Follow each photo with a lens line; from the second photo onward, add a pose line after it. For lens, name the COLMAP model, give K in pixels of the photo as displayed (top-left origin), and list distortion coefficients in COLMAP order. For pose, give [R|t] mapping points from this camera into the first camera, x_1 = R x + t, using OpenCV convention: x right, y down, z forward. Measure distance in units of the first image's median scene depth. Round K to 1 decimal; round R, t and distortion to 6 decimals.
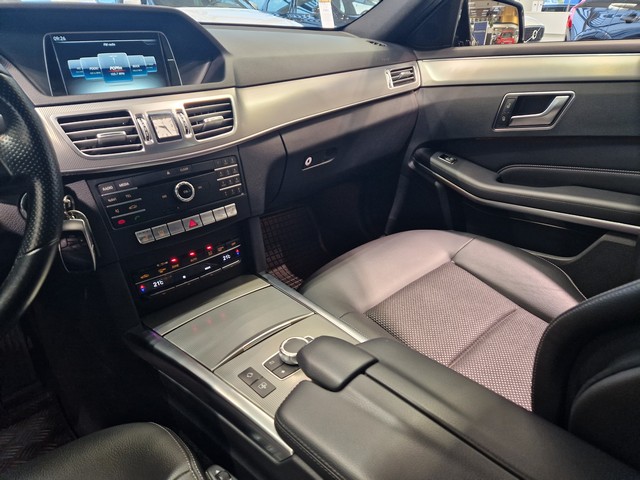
lens RADIAL K [[425.3, 0, 320.3], [0, 425.3, 241.6], [0, 0, 1]] dist [0.082610, -0.071707]
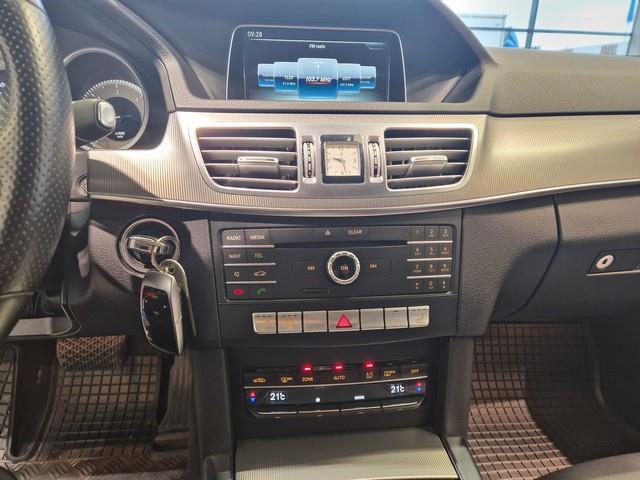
lens RADIAL K [[430.7, 0, 321.5], [0, 430.7, 247.8], [0, 0, 1]] dist [0.076223, -0.074807]
pose [[0.803755, 0.206344, -0.558032, -0.011821], [-0.283741, 0.957340, -0.054686, -0.091742], [0.522942, 0.202291, 0.828016, 0.437468]]
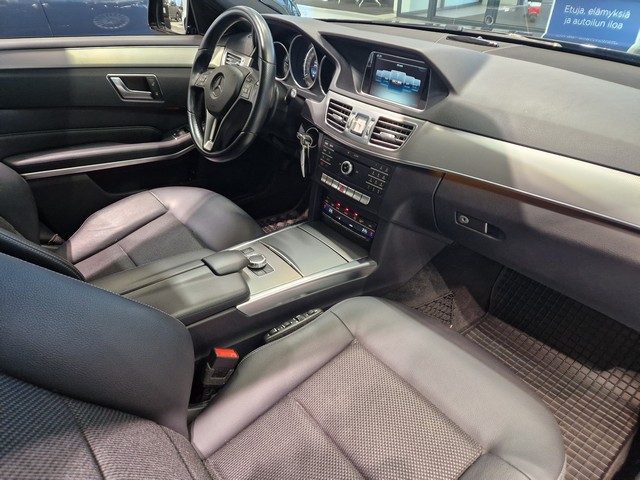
lens RADIAL K [[425.3, 0, 320.3], [0, 425.3, 241.6], [0, 0, 1]] dist [0.082610, -0.071707]
pose [[-0.069361, 0.548921, -0.832992, 0.969825], [-0.461882, 0.722442, 0.514531, -0.591789], [0.884225, 0.420432, 0.203427, 0.656563]]
